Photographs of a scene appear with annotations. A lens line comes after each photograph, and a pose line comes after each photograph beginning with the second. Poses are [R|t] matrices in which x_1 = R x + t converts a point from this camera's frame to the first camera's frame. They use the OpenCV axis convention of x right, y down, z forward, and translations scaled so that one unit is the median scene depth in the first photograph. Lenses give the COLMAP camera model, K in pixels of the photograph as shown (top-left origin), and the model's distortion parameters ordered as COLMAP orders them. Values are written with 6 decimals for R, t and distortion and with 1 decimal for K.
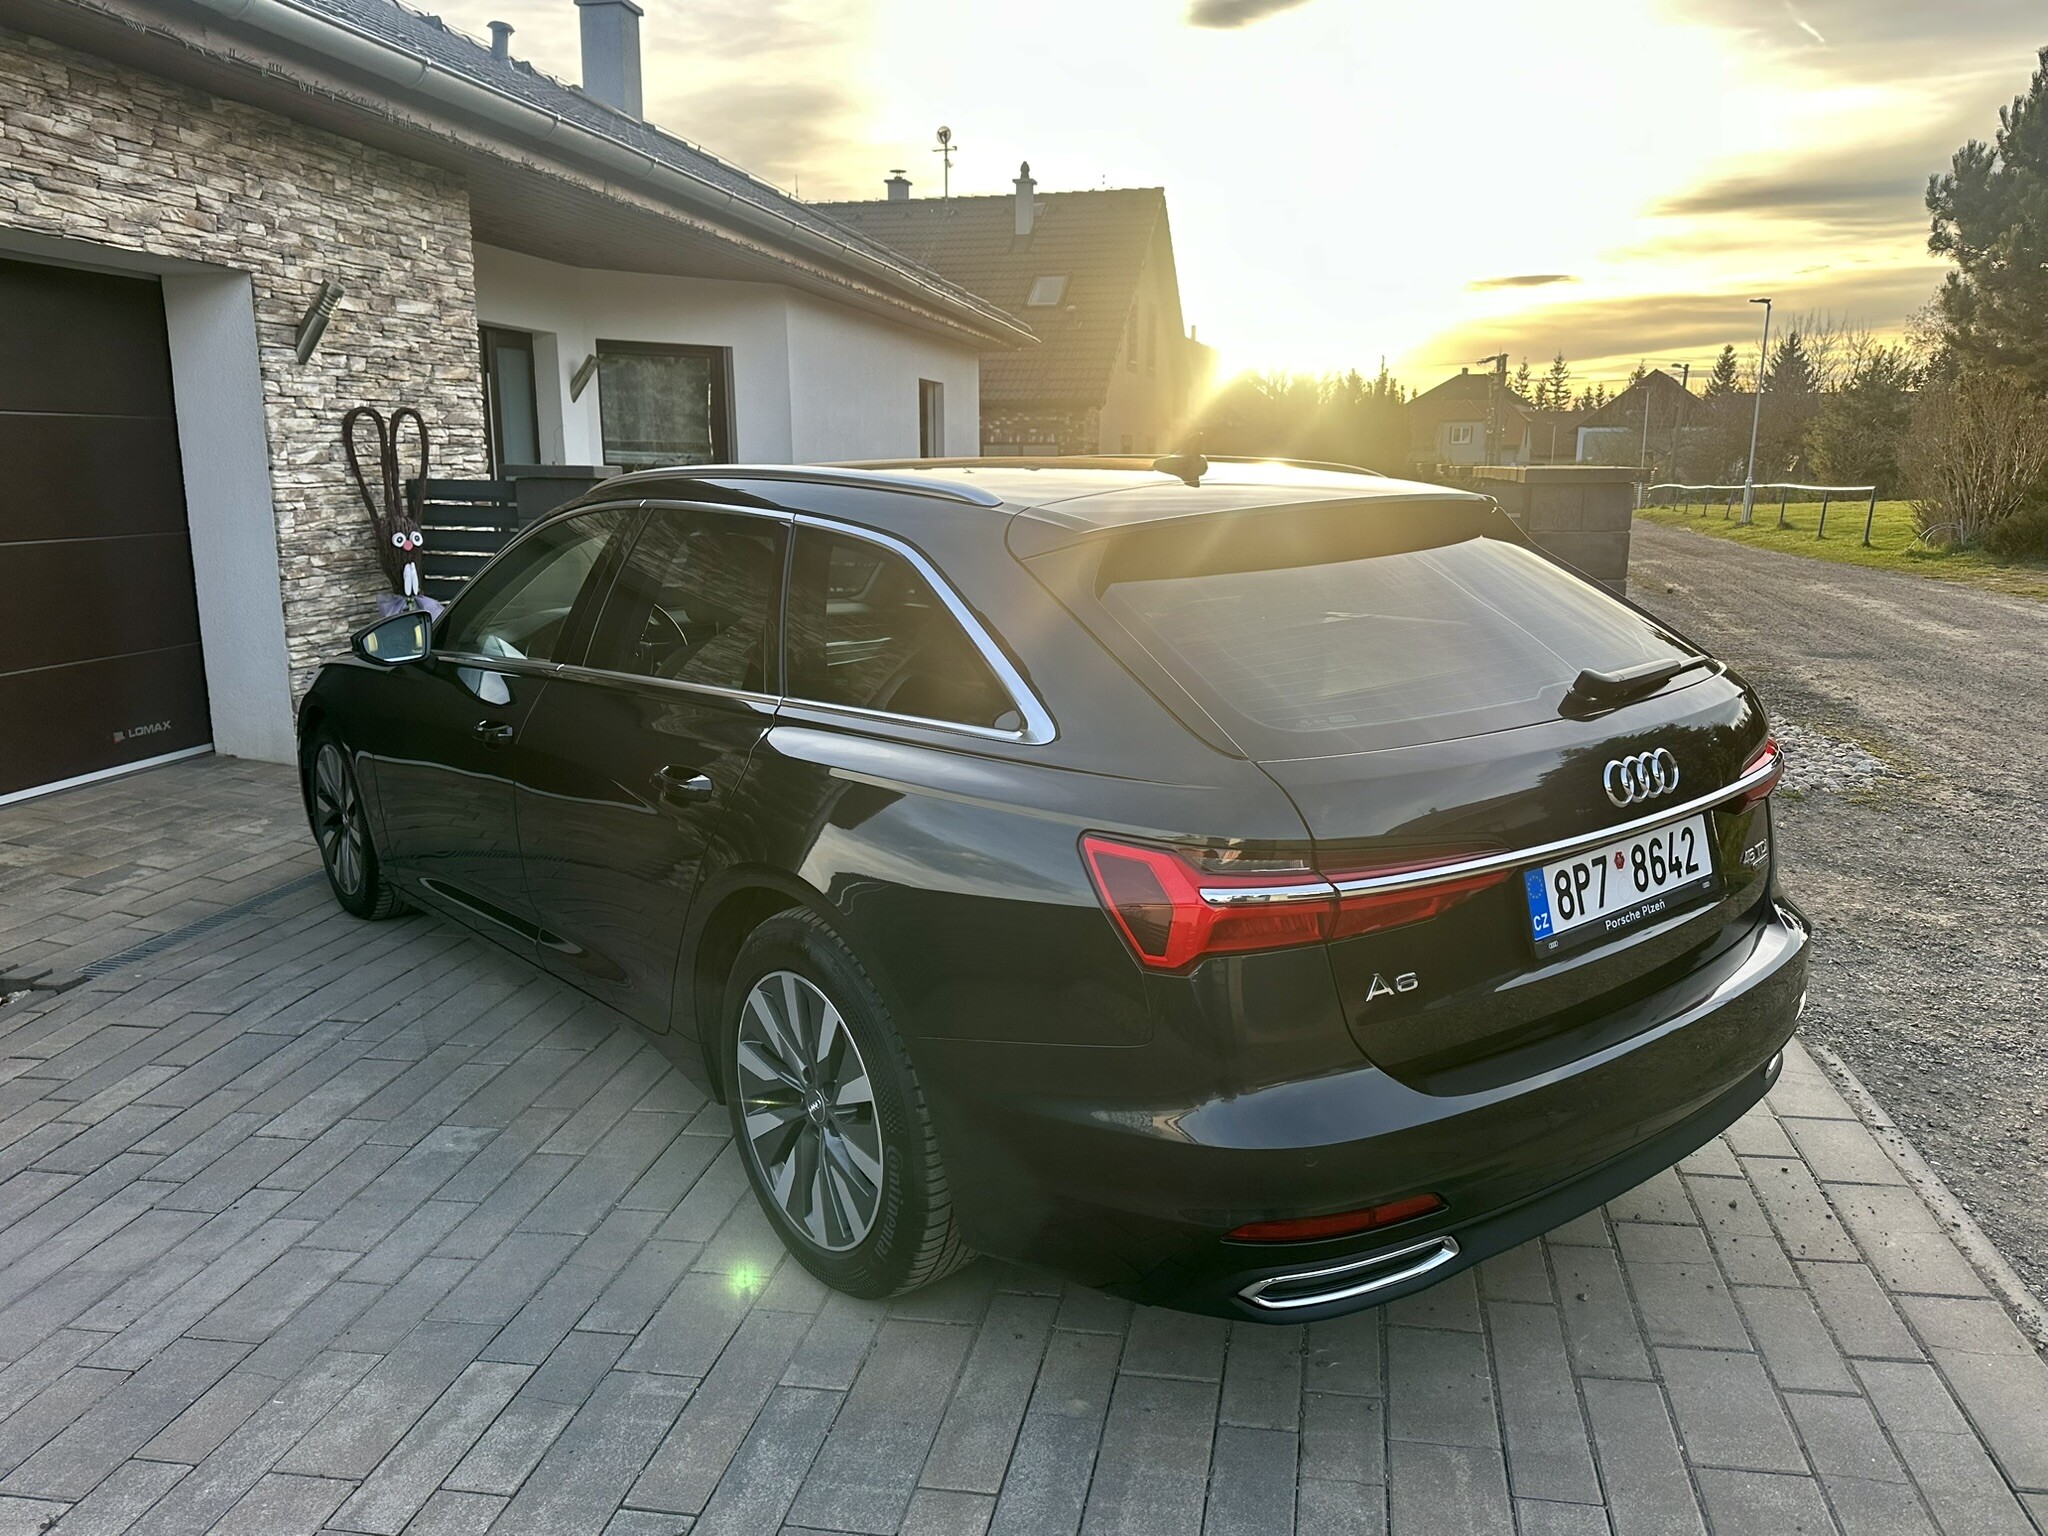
lens RADIAL K [[1490.7, 0, 1032.6], [0, 1490.7, 821.1], [0, 0, 1]] dist [0.003759, -0.006861]
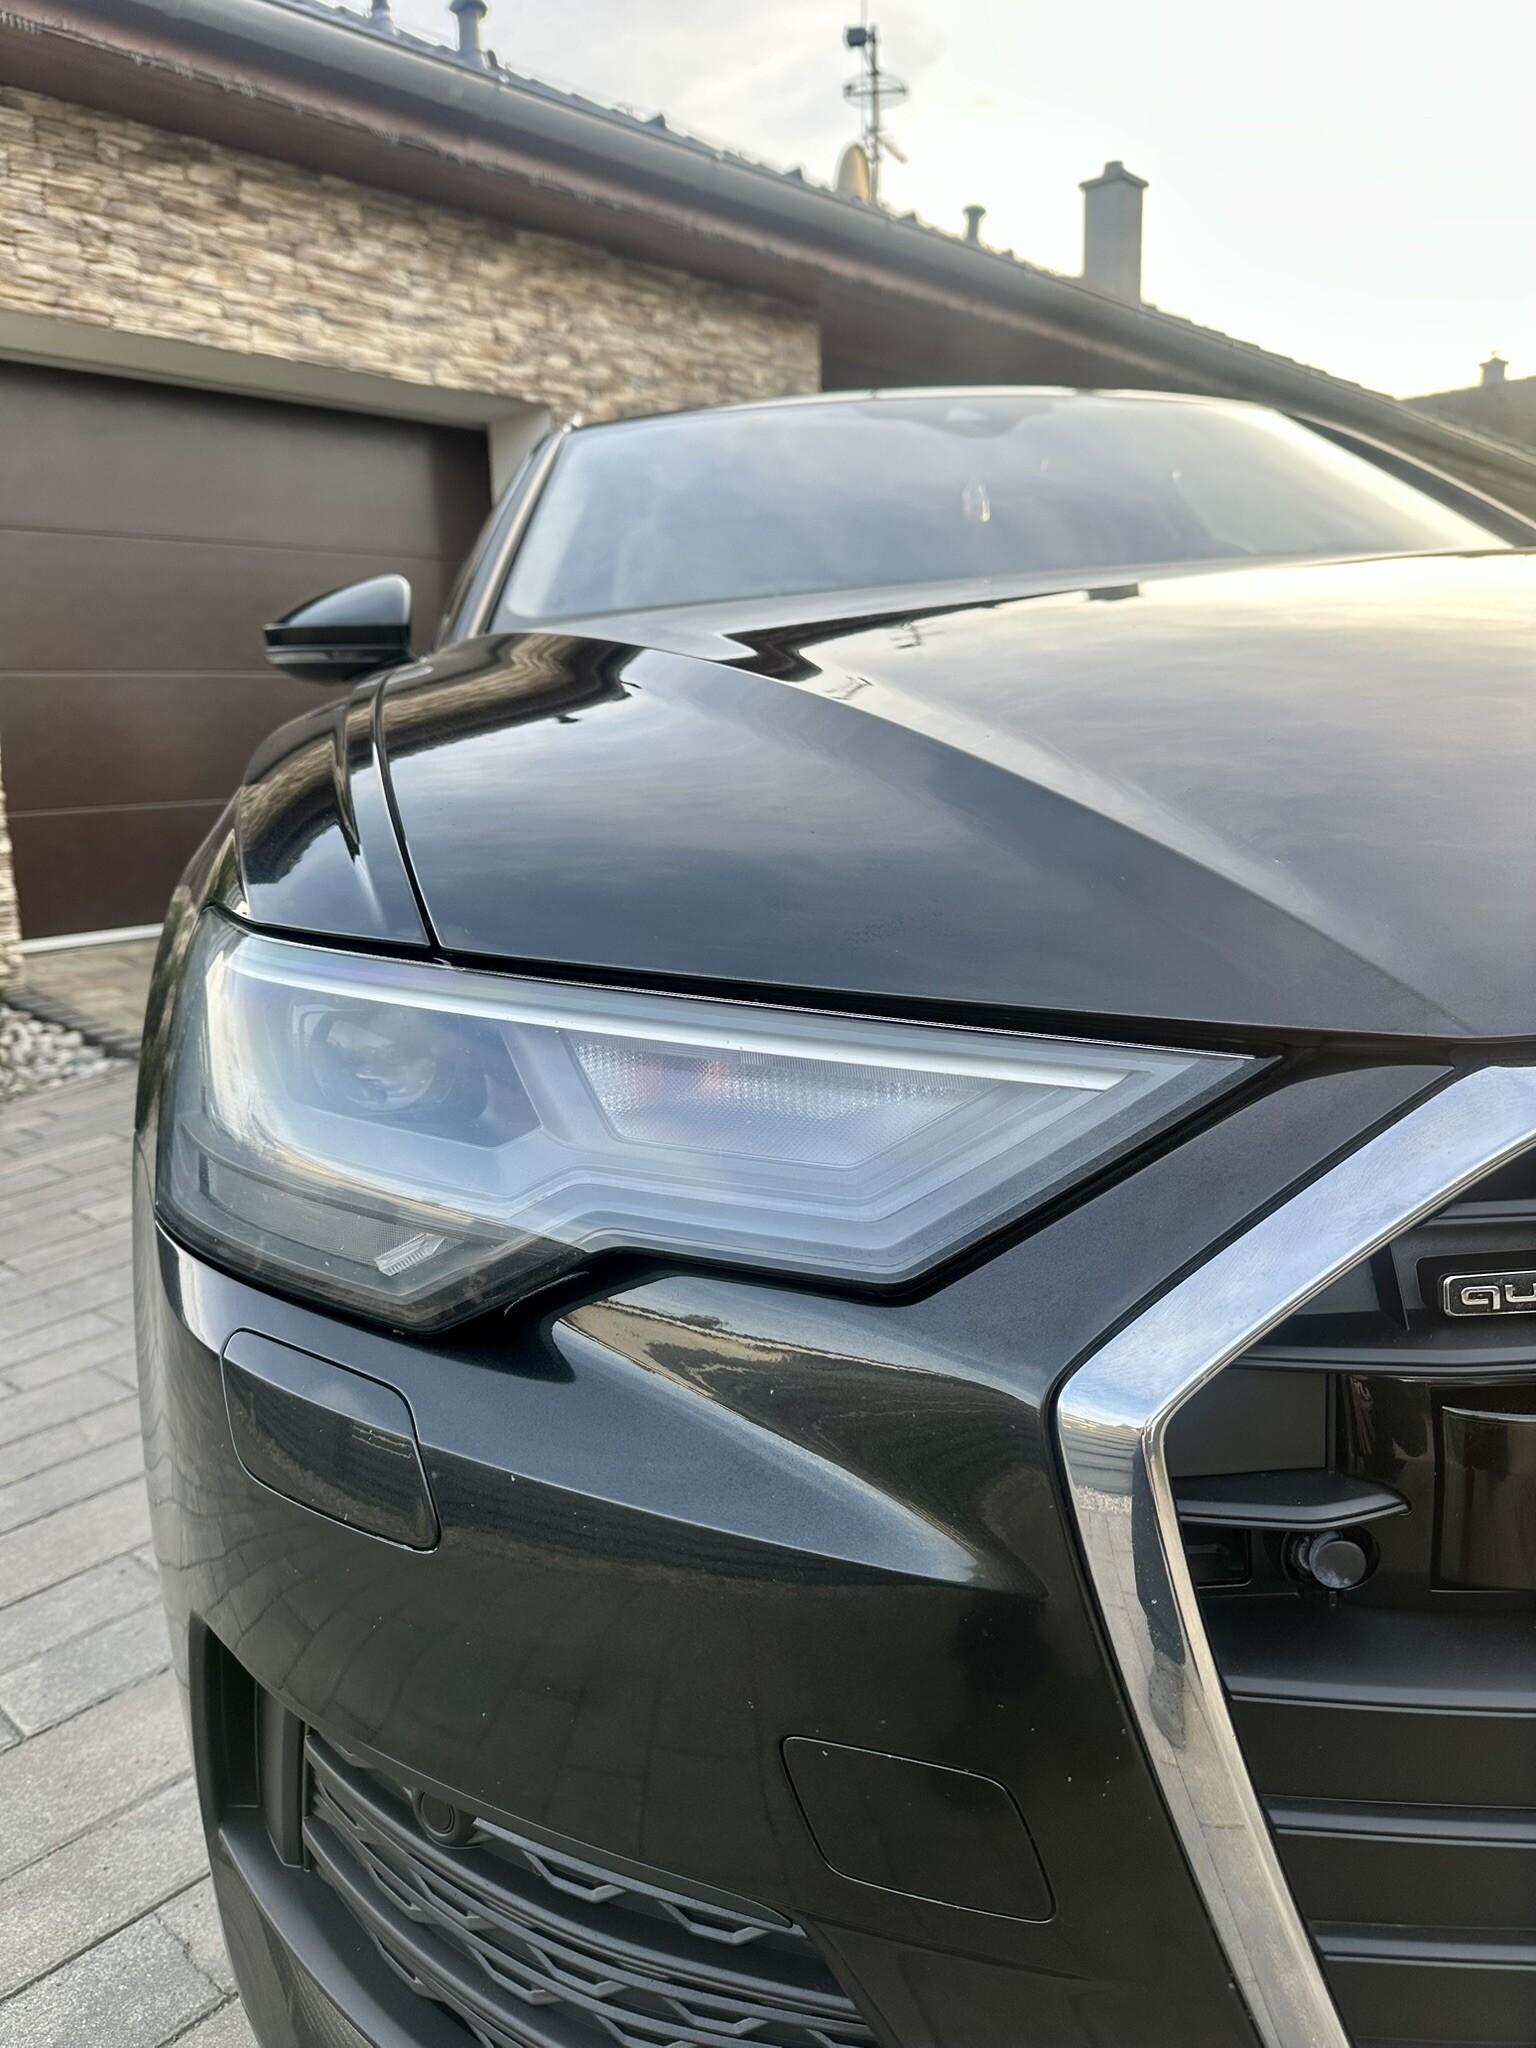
lens RADIAL K [[1468.8, 0, 771.1], [0, 1468.8, 1028.6], [0, 0, 1]] dist [-0.009266, 0.000136]
pose [[0.852312, 0.078175, -0.517159, 0.141802], [-0.090839, 0.995865, 0.000829, 0.033970], [0.515086, 0.046271, 0.855889, 0.250626]]
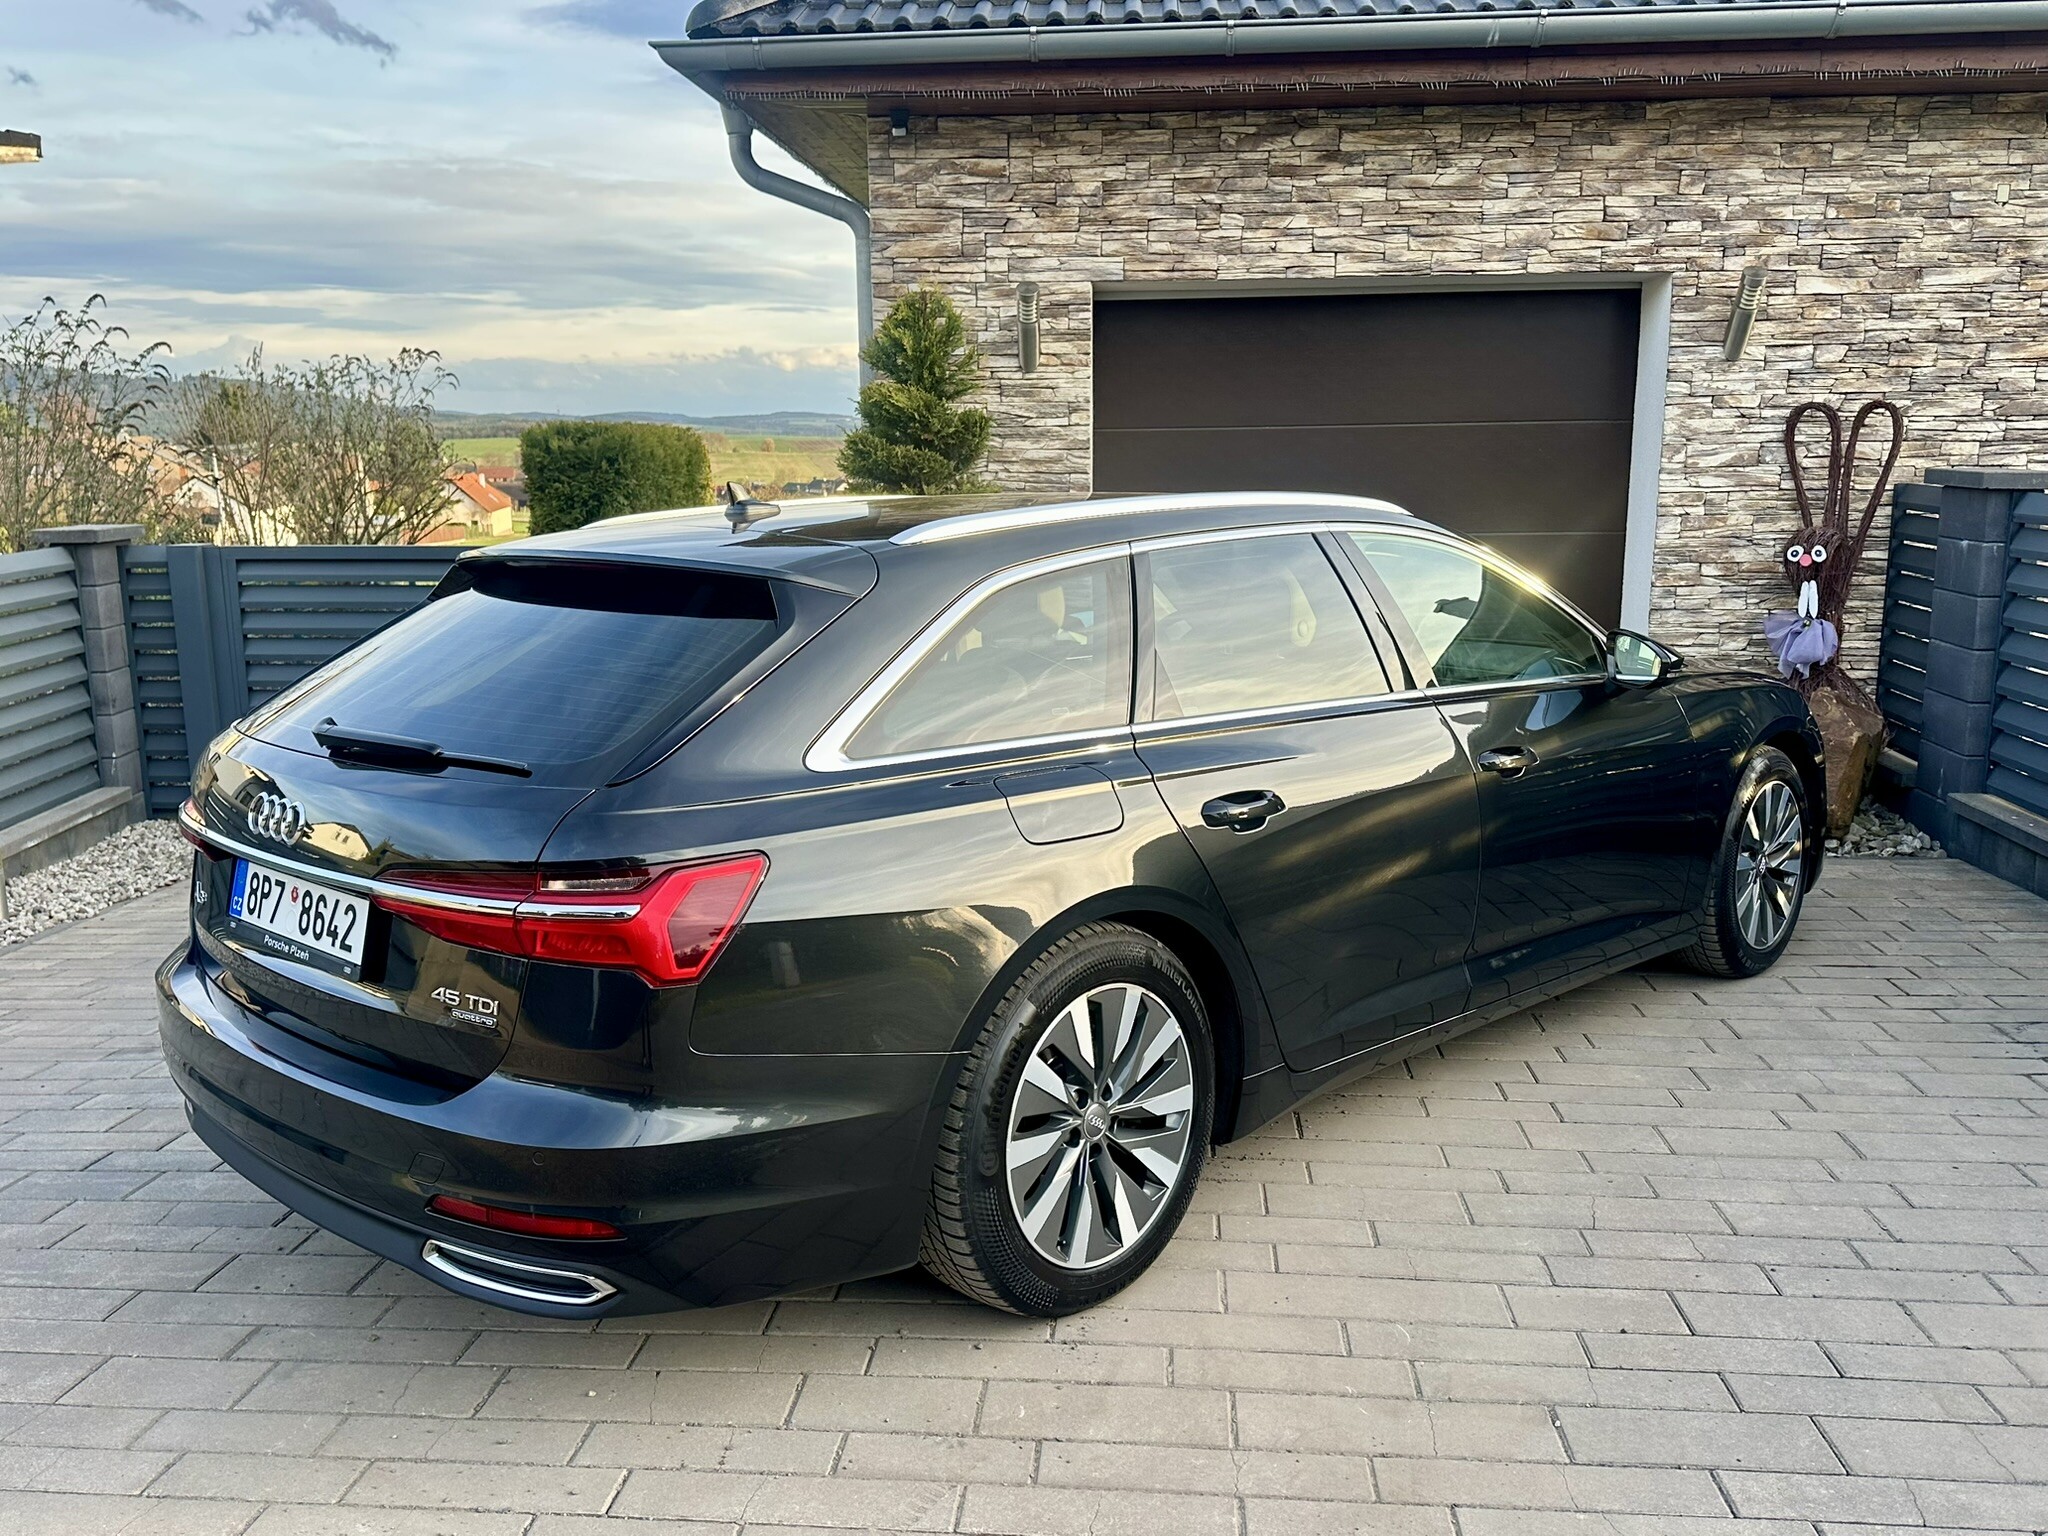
lens RADIAL K [[1705.3, 0, 1010.3], [0, 1705.3, 842.2], [0, 0, 1]] dist [0.018650, -0.034130]
pose [[0.115432, 0.224645, -0.967579, 0.590545], [-0.223658, 0.954955, 0.195032, -0.131559], [0.967808, 0.193894, 0.160476, 0.468419]]
